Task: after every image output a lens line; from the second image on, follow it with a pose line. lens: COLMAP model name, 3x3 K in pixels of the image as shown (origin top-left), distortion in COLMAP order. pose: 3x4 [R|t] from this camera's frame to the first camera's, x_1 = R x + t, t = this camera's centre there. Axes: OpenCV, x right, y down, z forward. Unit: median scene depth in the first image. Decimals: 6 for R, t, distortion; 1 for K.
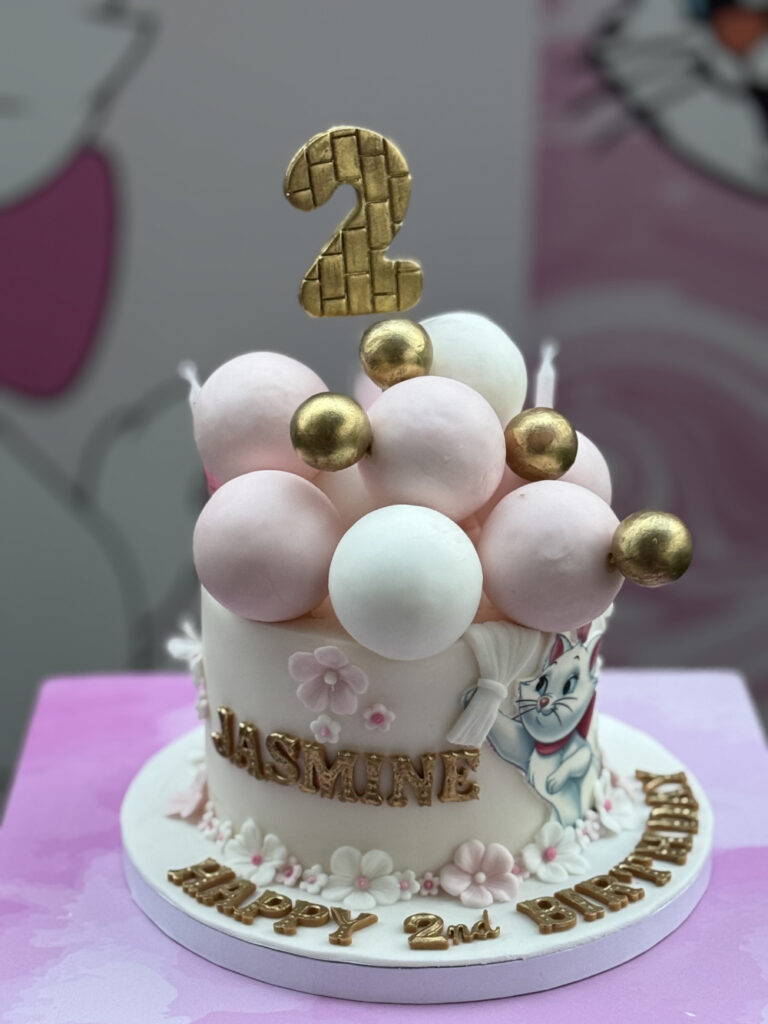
lens RADIAL K [[2192.1, 0, 383.4], [0, 2192.1, 512.4], [0, 0, 1]] dist [0.080993, 0.000000]
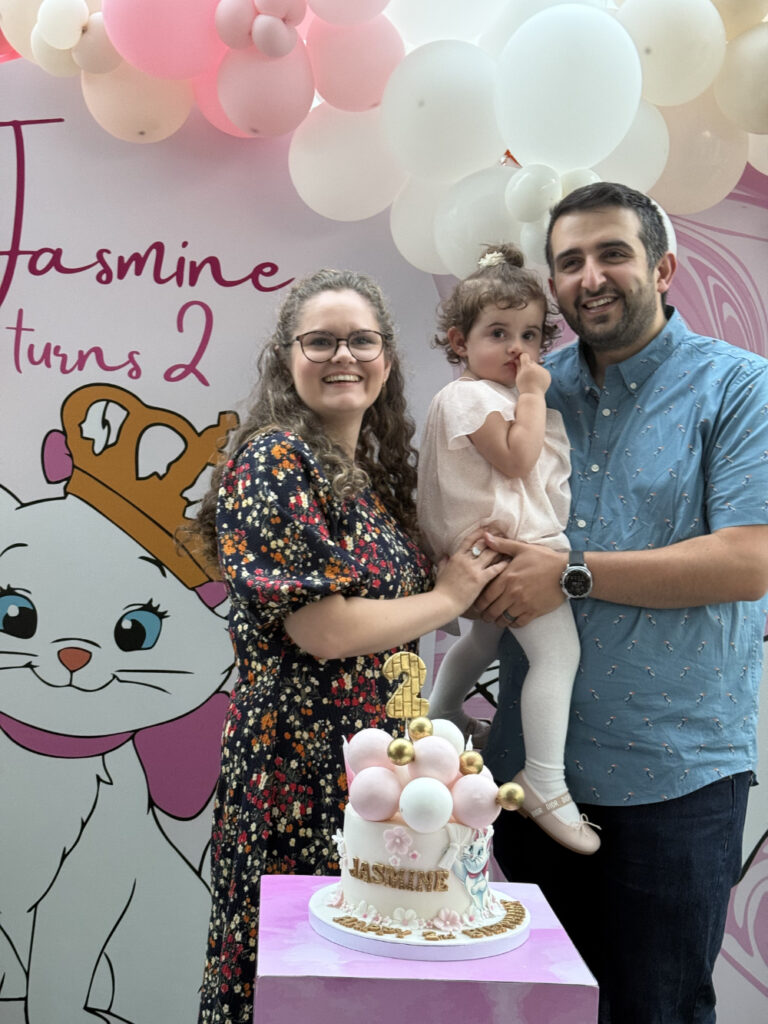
lens RADIAL K [[1424.7, 0, 385.4], [0, 1424.7, 511.2], [0, 0, 1]] dist [0.030015, 0.000000]
pose [[0.996451, 0.050036, 0.067696, -0.181491], [-0.024536, 0.941890, -0.335024, 0.285223], [-0.080525, 0.332173, 0.939775, -0.845081]]
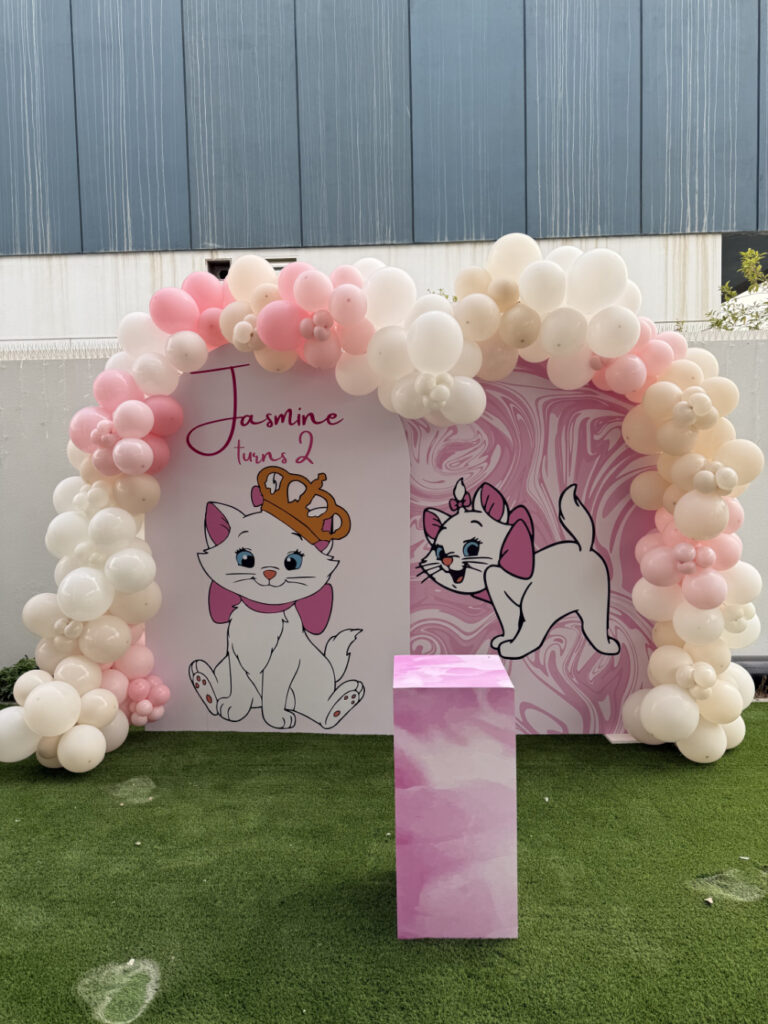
lens RADIAL K [[718.4, 0, 382.9], [0, 718.4, 513.5], [0, 0, 1]] dist [0.006862, 0.000741]
pose [[0.999531, -0.023163, -0.020029, -0.021224], [0.015743, 0.949736, -0.312657, 0.414484], [0.026264, 0.312195, 0.949655, -1.326573]]
